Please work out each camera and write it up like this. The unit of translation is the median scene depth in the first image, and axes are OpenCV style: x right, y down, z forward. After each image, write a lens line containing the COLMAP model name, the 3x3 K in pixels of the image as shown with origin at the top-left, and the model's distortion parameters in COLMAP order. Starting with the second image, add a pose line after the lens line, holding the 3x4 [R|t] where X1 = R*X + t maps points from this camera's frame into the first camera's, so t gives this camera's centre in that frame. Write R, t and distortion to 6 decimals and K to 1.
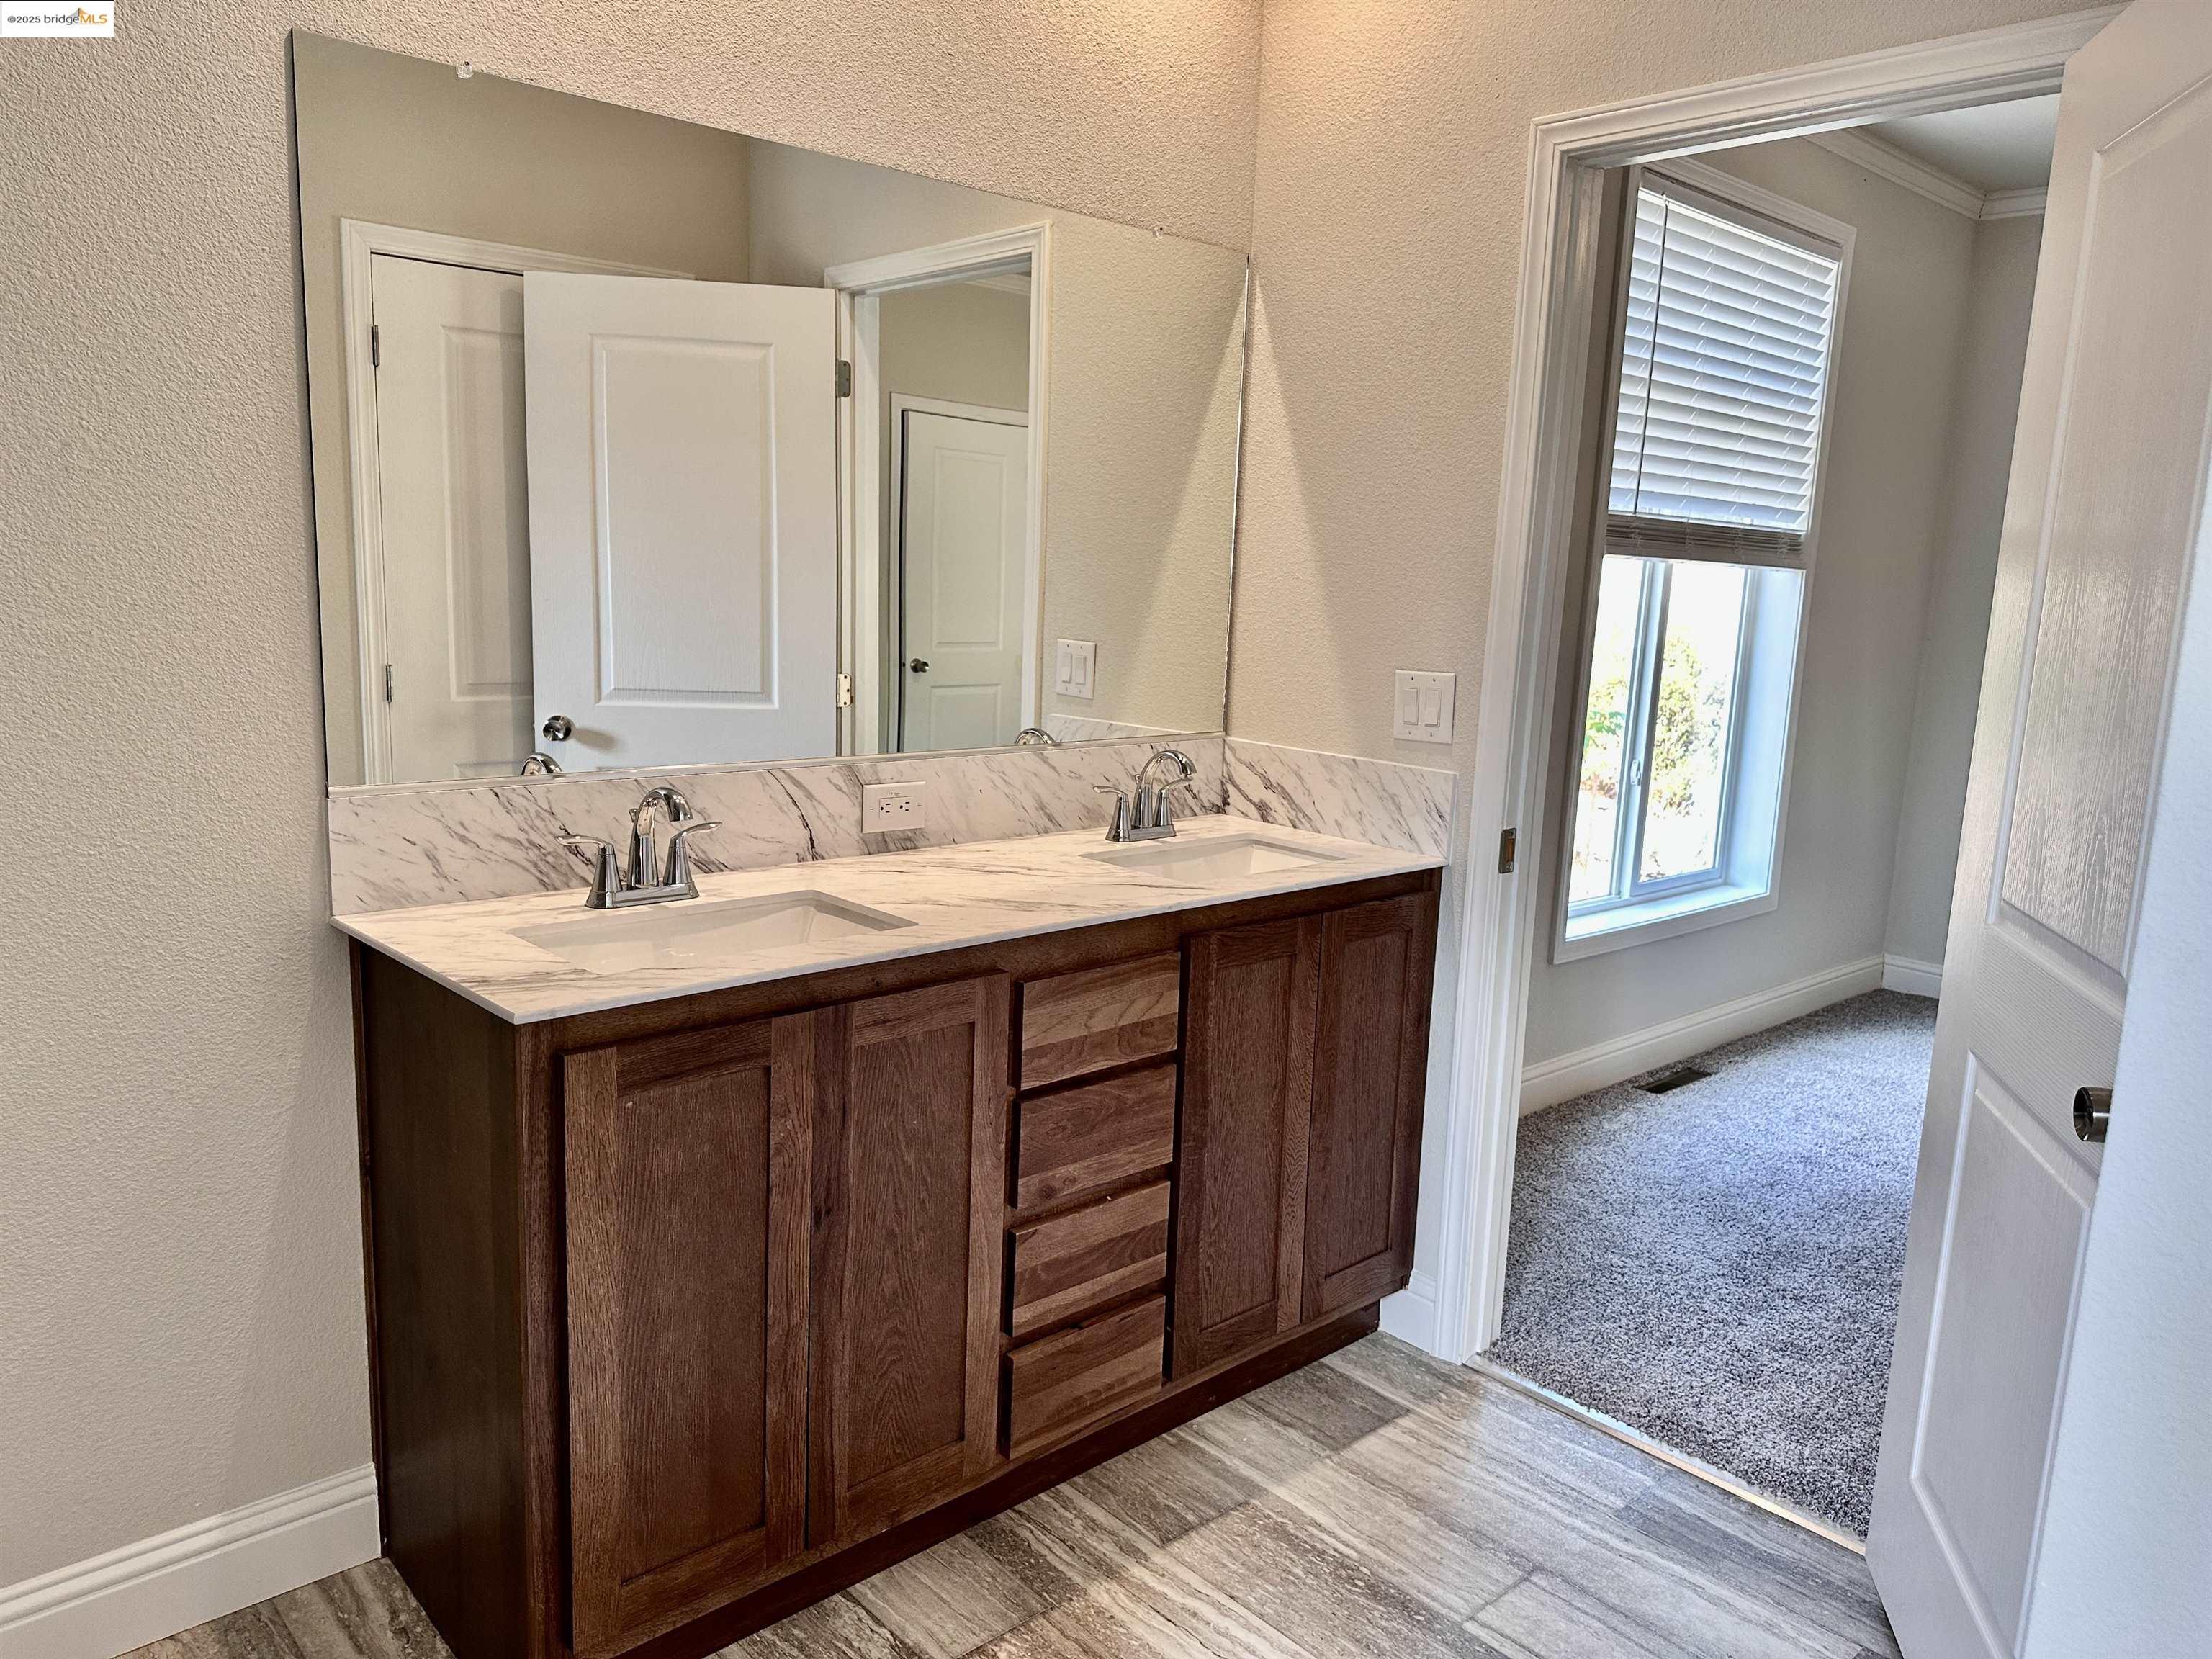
lens RADIAL K [[1545.9, 0, 1106.0], [0, 1545.9, 829.5], [0, 0, 1]] dist [0.112575, -0.186542]
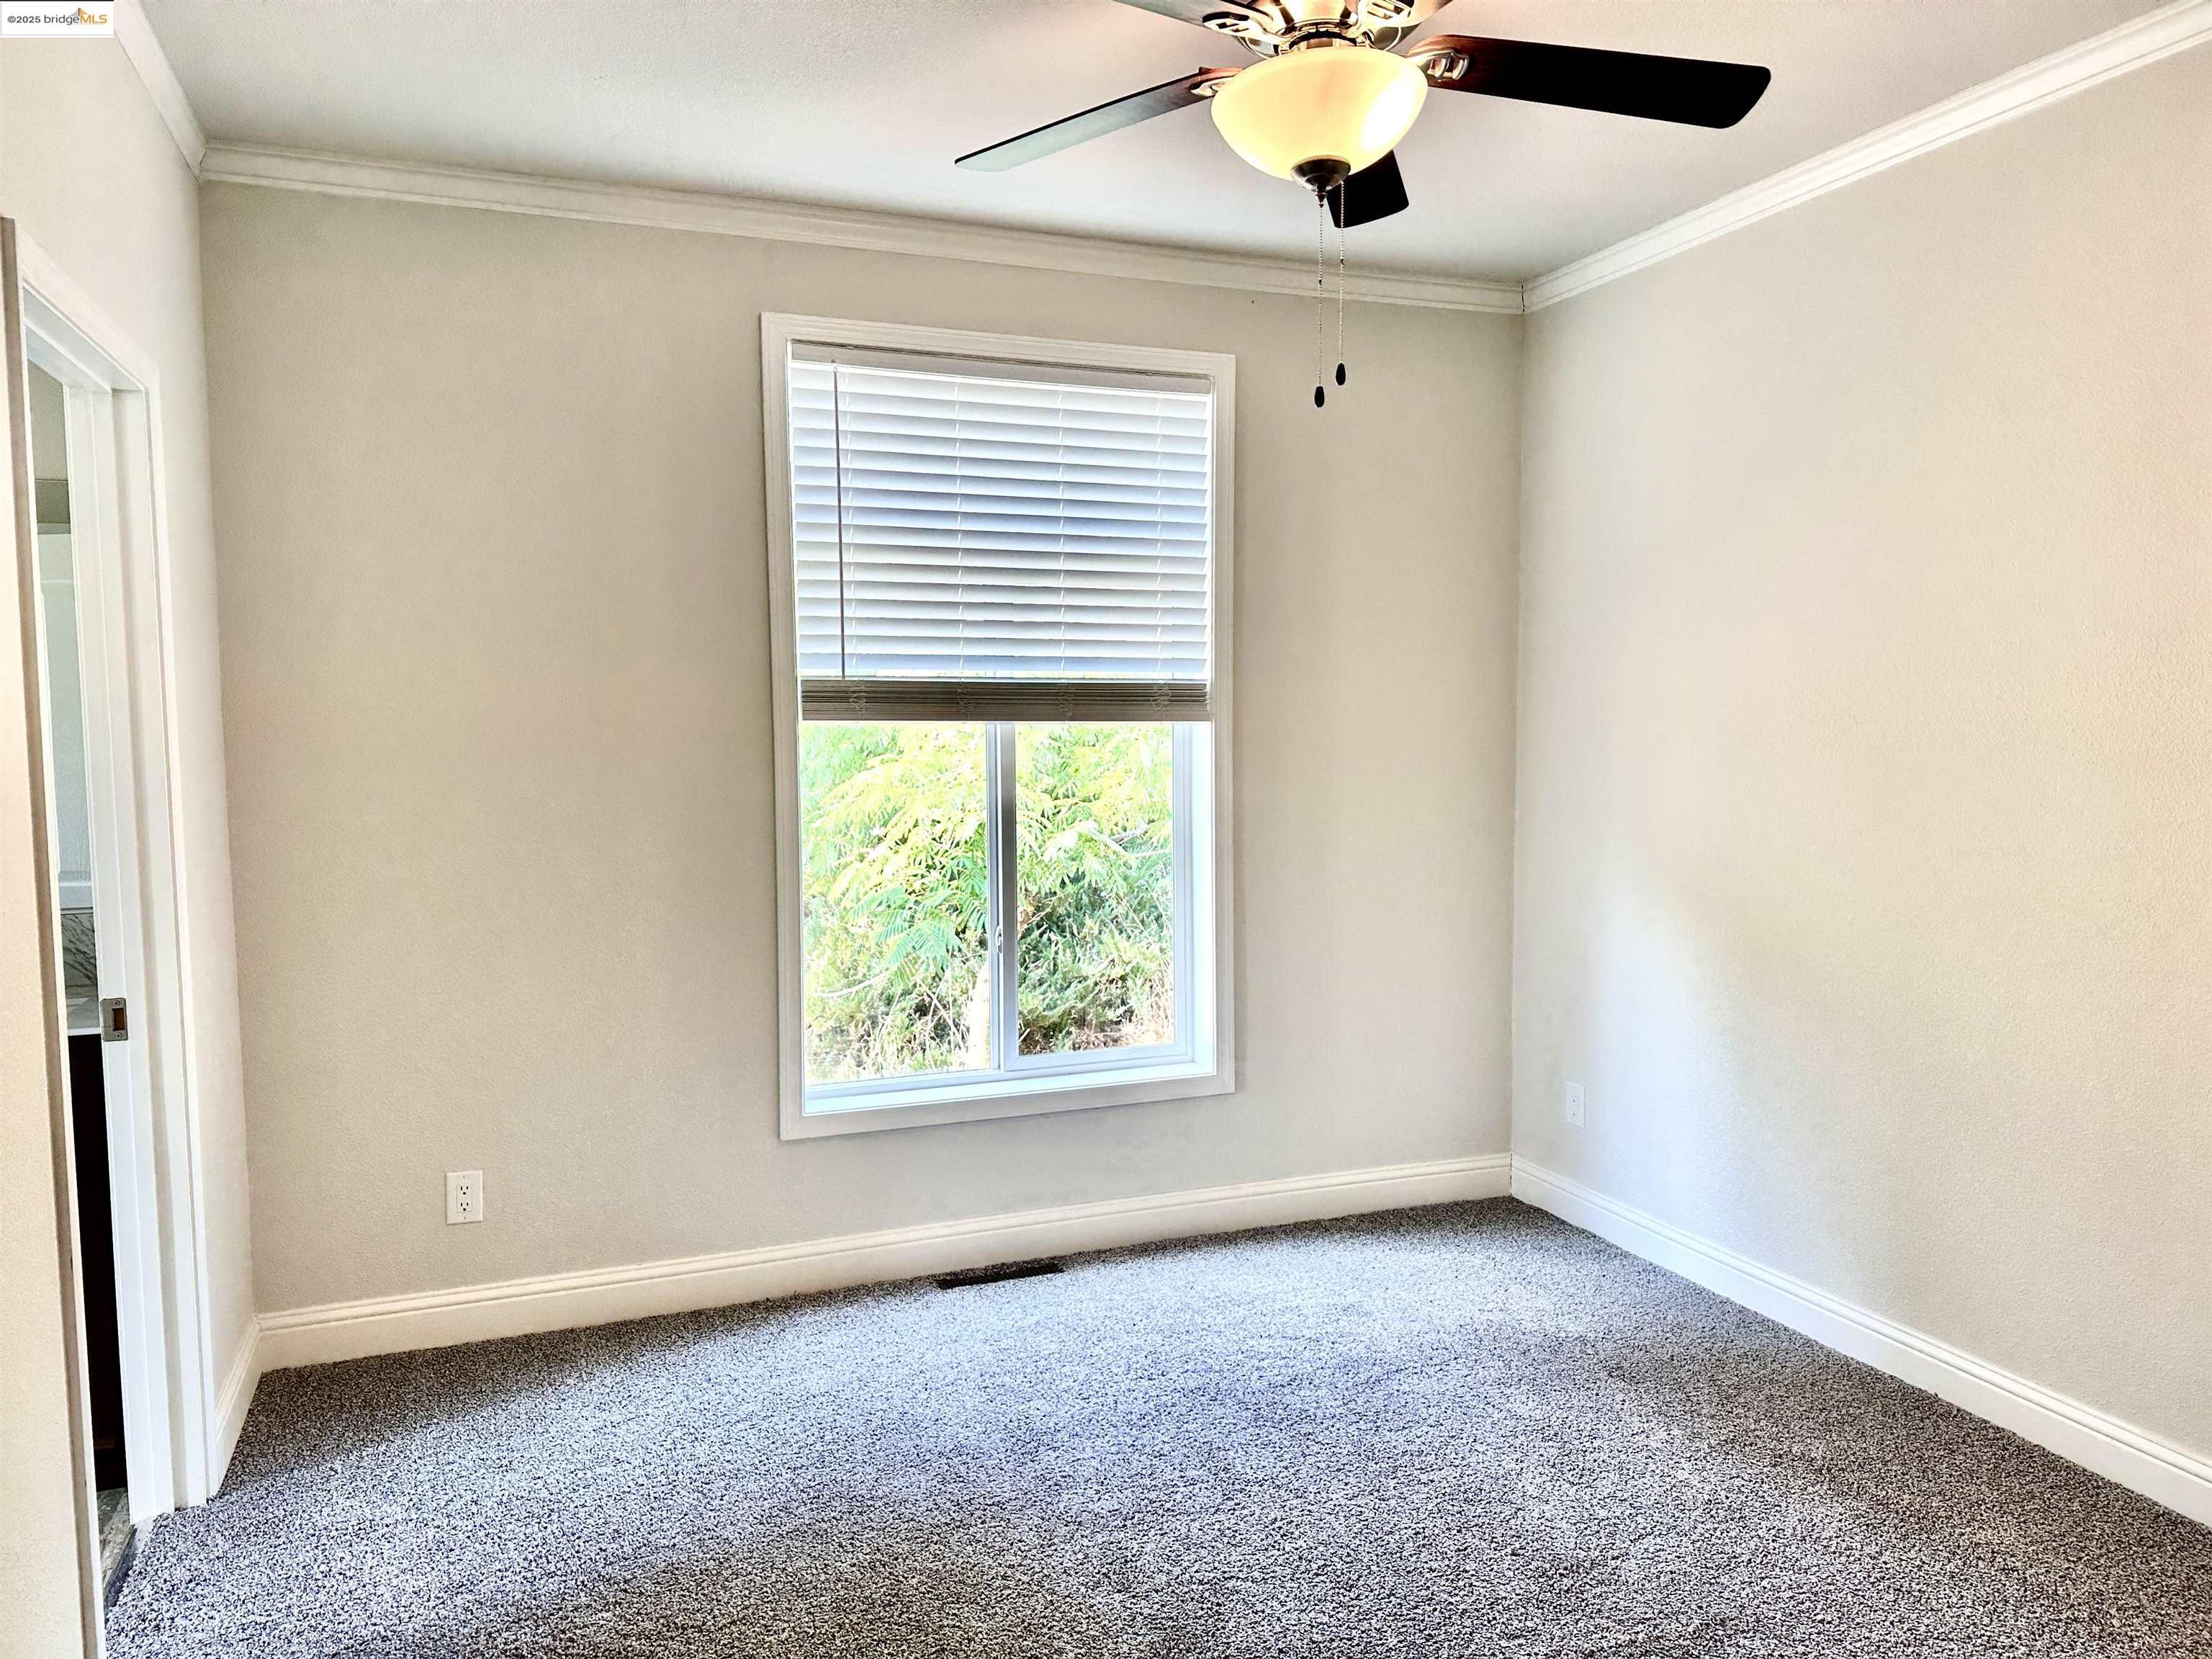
lens RADIAL K [[1545.9, 0, 1106.0], [0, 1545.9, 829.5], [0, 0, 1]] dist [0.112575, -0.186542]
pose [[0.933032, -0.021670, -0.359141, 0.779820], [-0.014789, 0.995031, -0.098459, -0.012579], [0.359490, 0.097177, 0.928075, 0.153361]]
